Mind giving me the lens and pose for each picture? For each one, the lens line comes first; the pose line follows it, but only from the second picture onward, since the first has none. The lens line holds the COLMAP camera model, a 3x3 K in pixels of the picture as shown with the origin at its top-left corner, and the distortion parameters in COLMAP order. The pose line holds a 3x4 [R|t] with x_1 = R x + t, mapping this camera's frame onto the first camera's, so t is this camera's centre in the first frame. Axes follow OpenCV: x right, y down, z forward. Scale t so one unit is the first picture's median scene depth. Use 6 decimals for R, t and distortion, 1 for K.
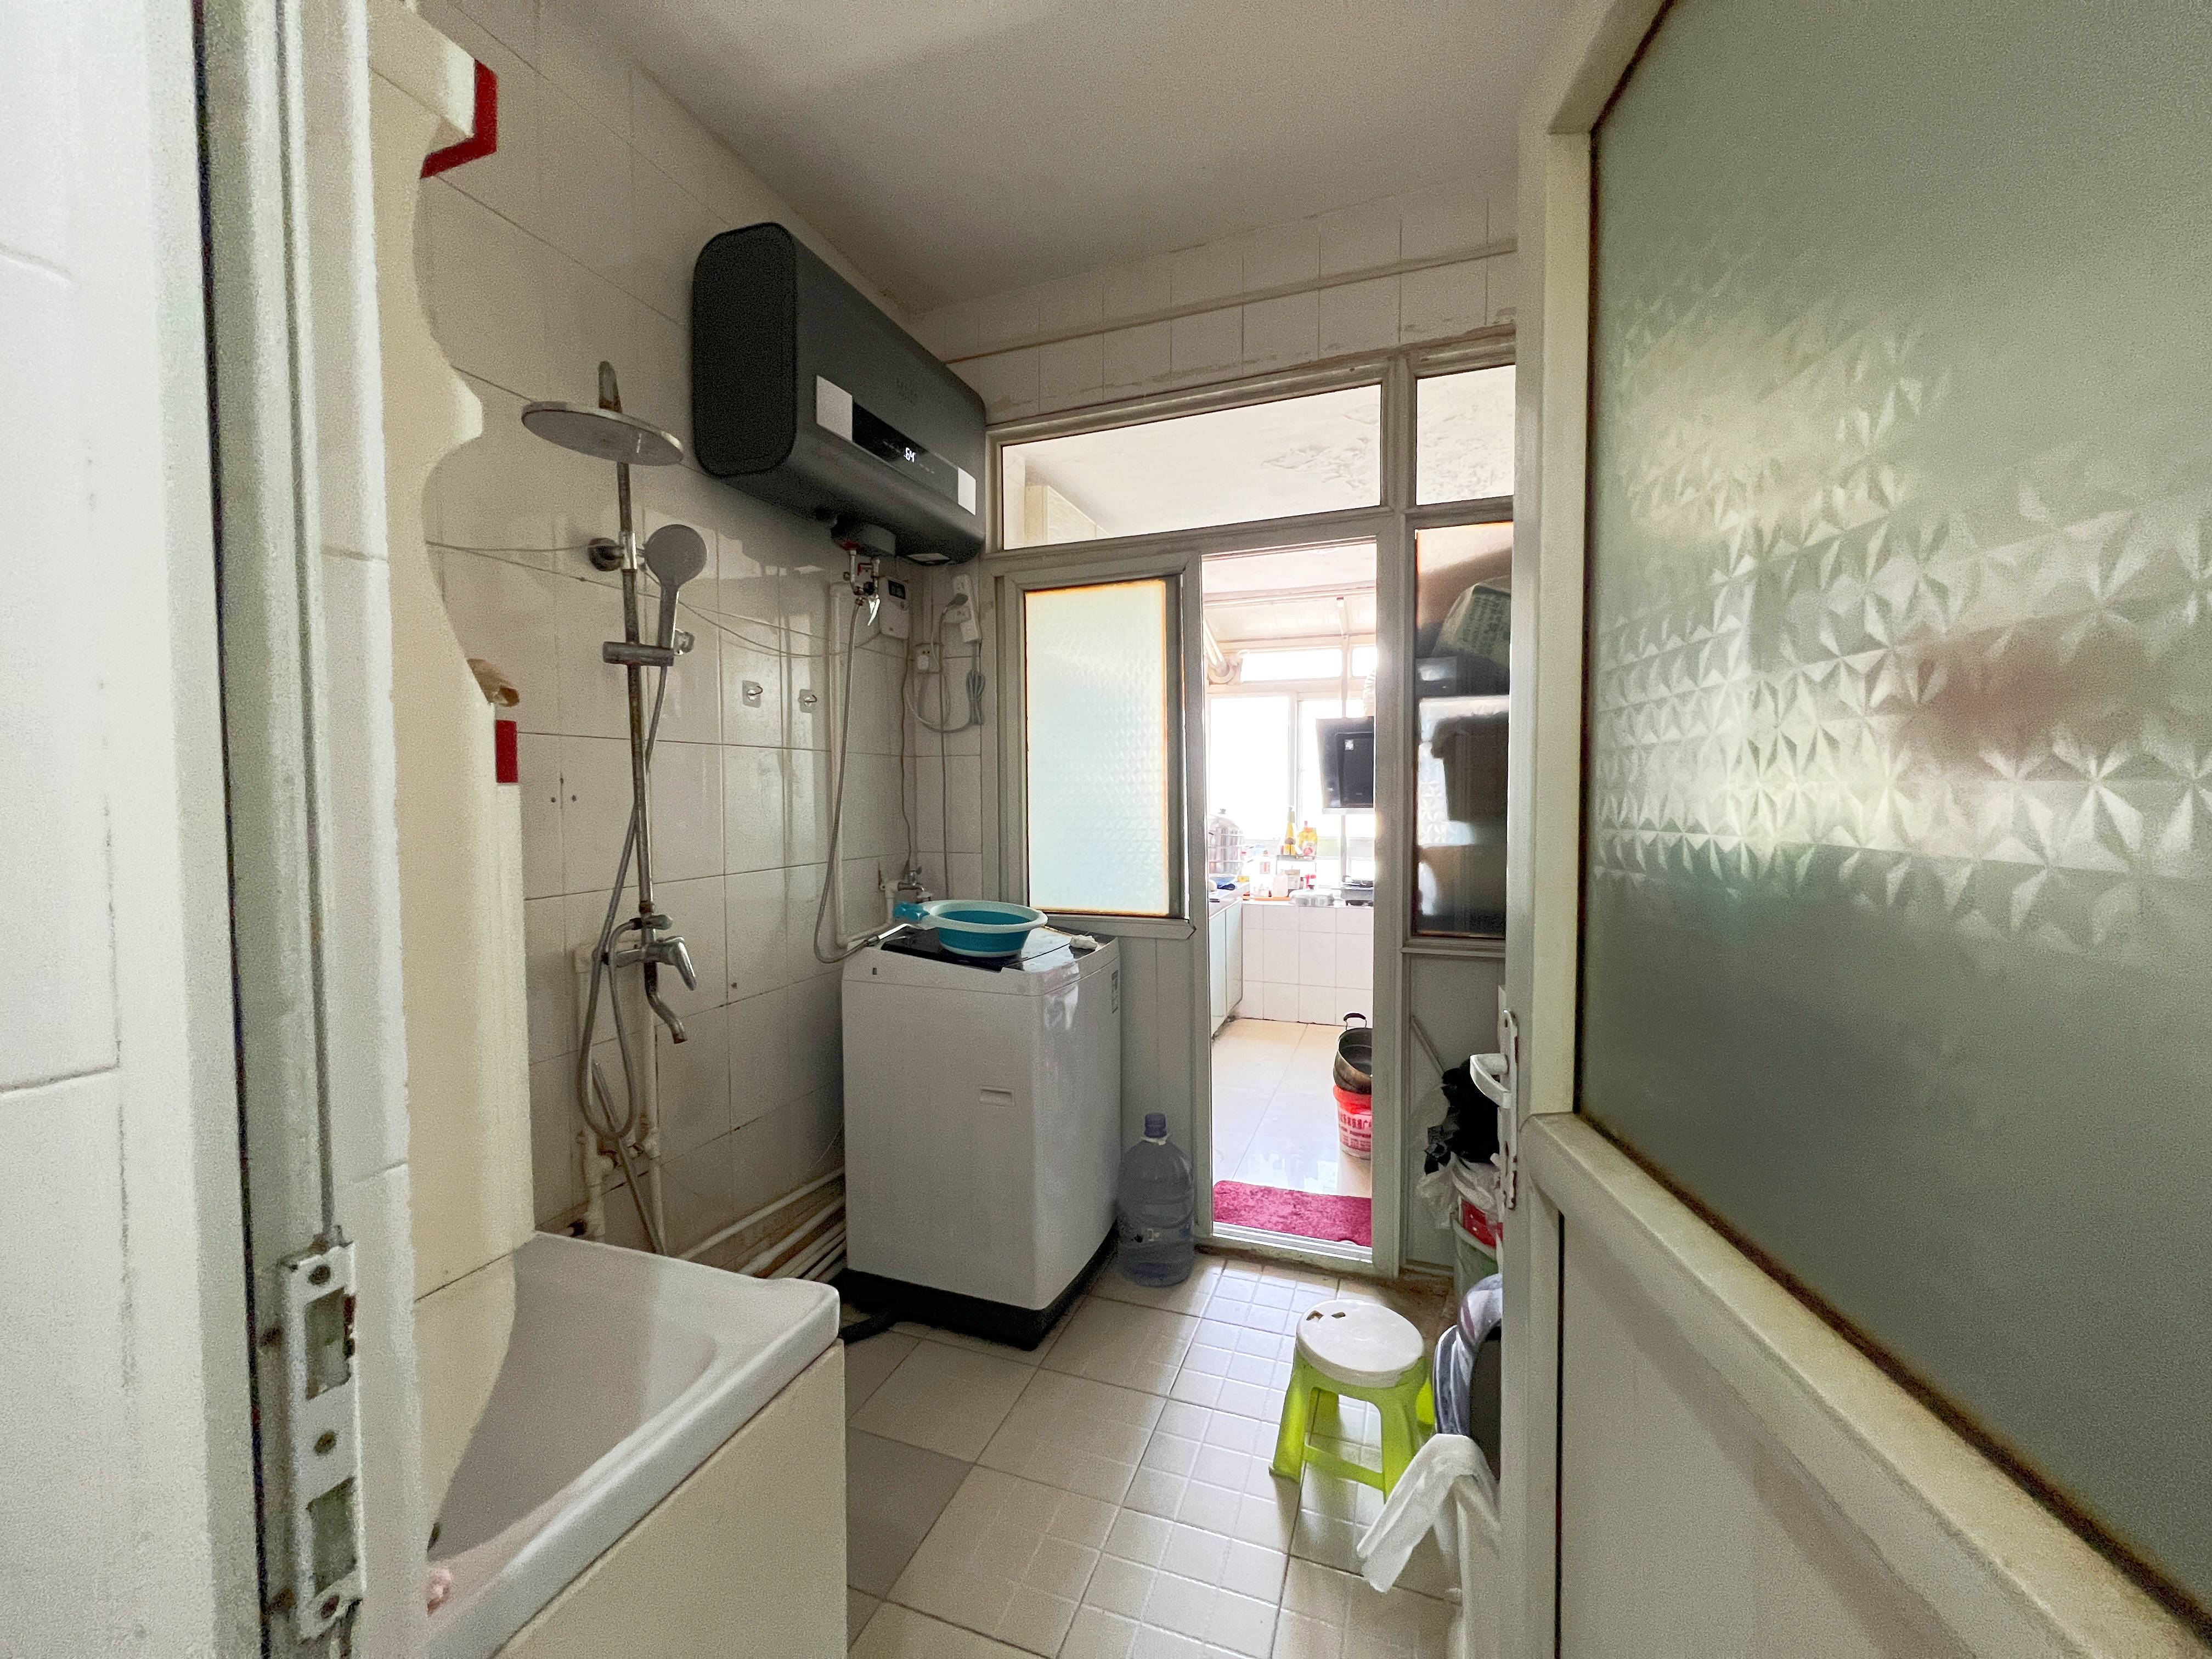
lens RADIAL K [[884.3, 0, 1106.0], [0, 884.3, 829.5], [0, 0, 1]] dist [-0.000217, 0.000105]
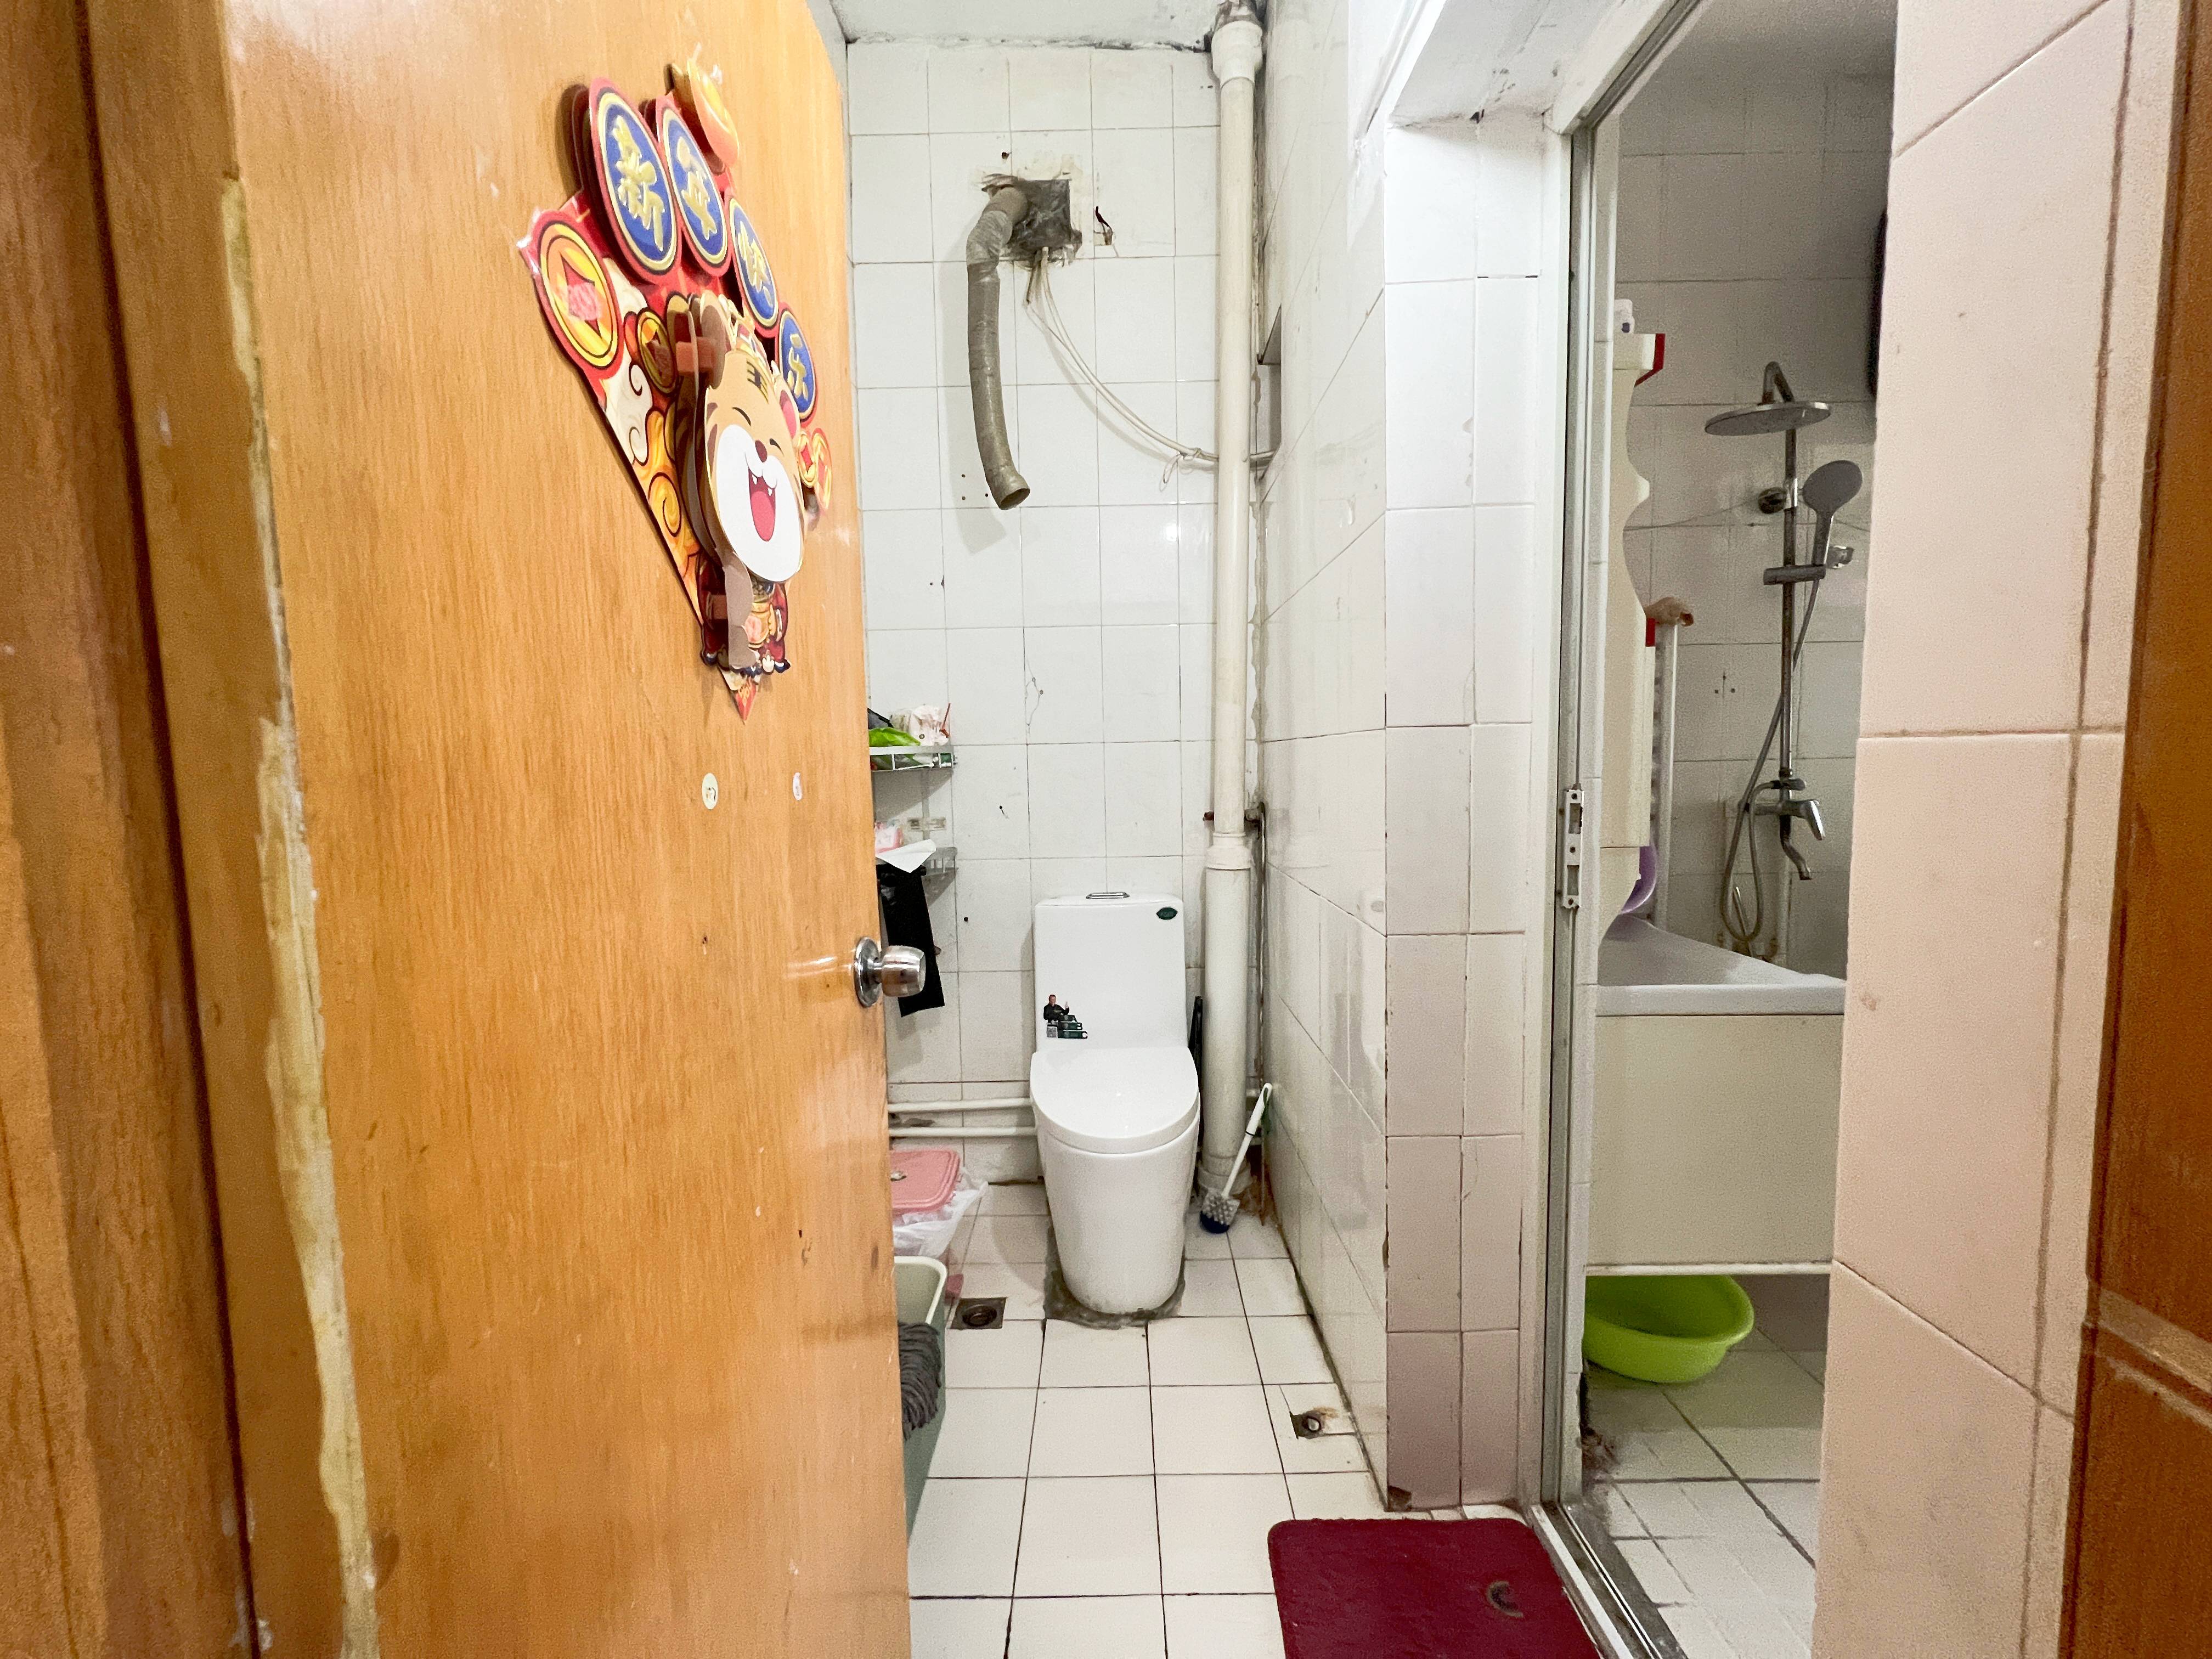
lens RADIAL K [[884.3, 0, 1106.0], [0, 884.3, 829.5], [0, 0, 1]] dist [-0.000217, 0.000105]
pose [[0.356139, 0.075174, -0.931404, 0.343351], [-0.018219, 0.997128, 0.073512, 0.096334], [0.934255, -0.009212, 0.356485, -0.395919]]
